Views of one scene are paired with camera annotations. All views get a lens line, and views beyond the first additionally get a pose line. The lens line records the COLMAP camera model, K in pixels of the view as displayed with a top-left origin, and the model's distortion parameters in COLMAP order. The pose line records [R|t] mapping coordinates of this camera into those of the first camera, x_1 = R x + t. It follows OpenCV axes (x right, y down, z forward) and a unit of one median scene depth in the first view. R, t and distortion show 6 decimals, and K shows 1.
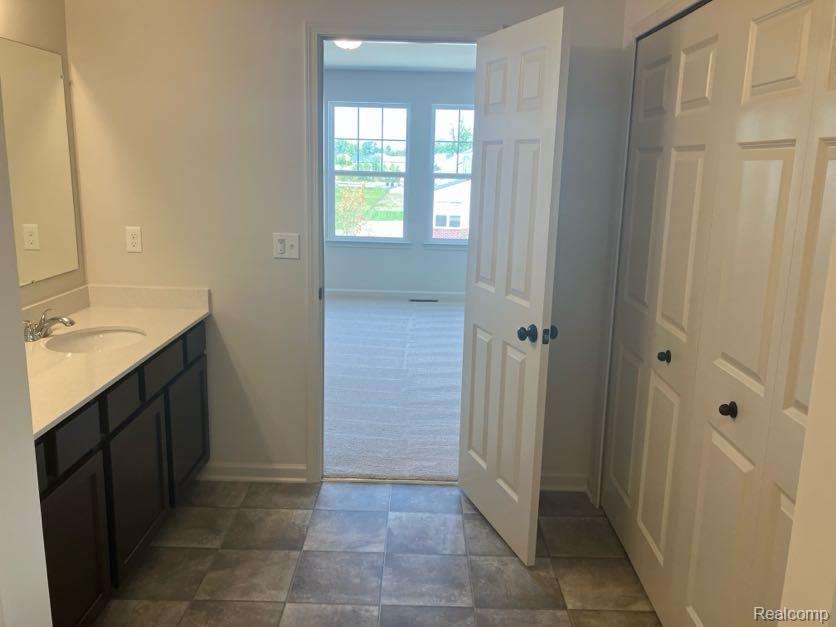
lens RADIAL K [[695.1, 0, 414.5], [0, 695.1, 309.8], [0, 0, 1]] dist [0.045447, -0.023908]
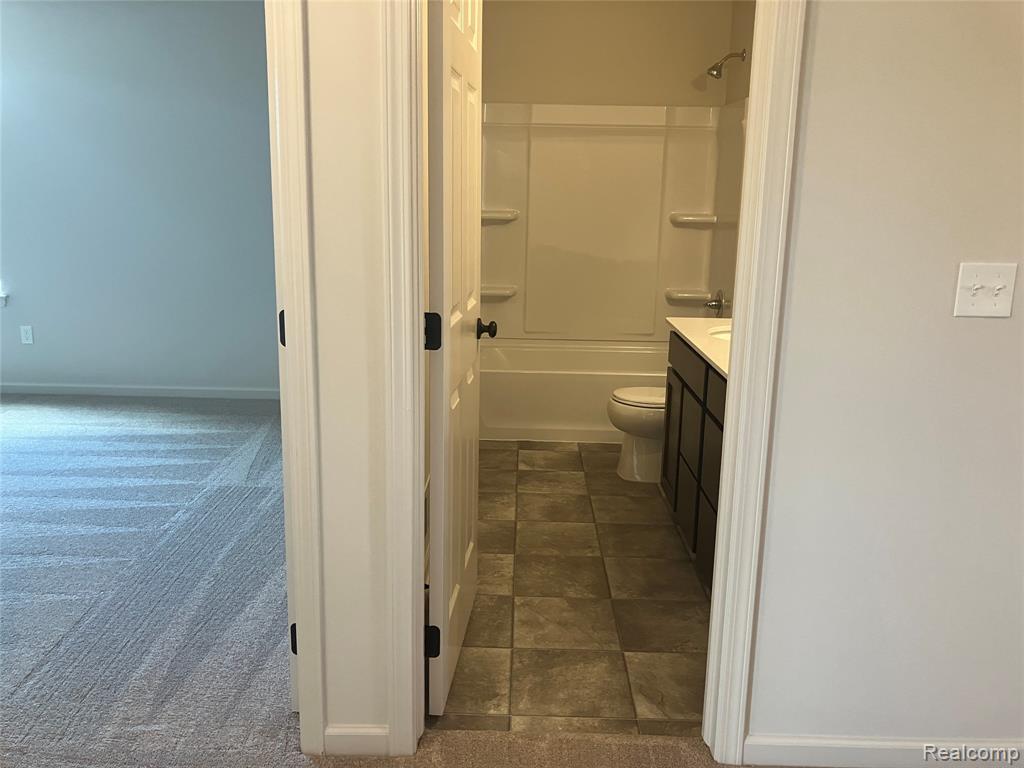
lens RADIAL K [[851.4, 0, 508.4], [0, 851.4, 384.3], [0, 0, 1]] dist [0.045447, -0.023908]
pose [[-0.004595, 0.202738, -0.979222, 1.341013], [-0.230716, 0.952598, 0.198309, -0.090613], [0.973010, 0.226833, 0.042398, 0.839817]]
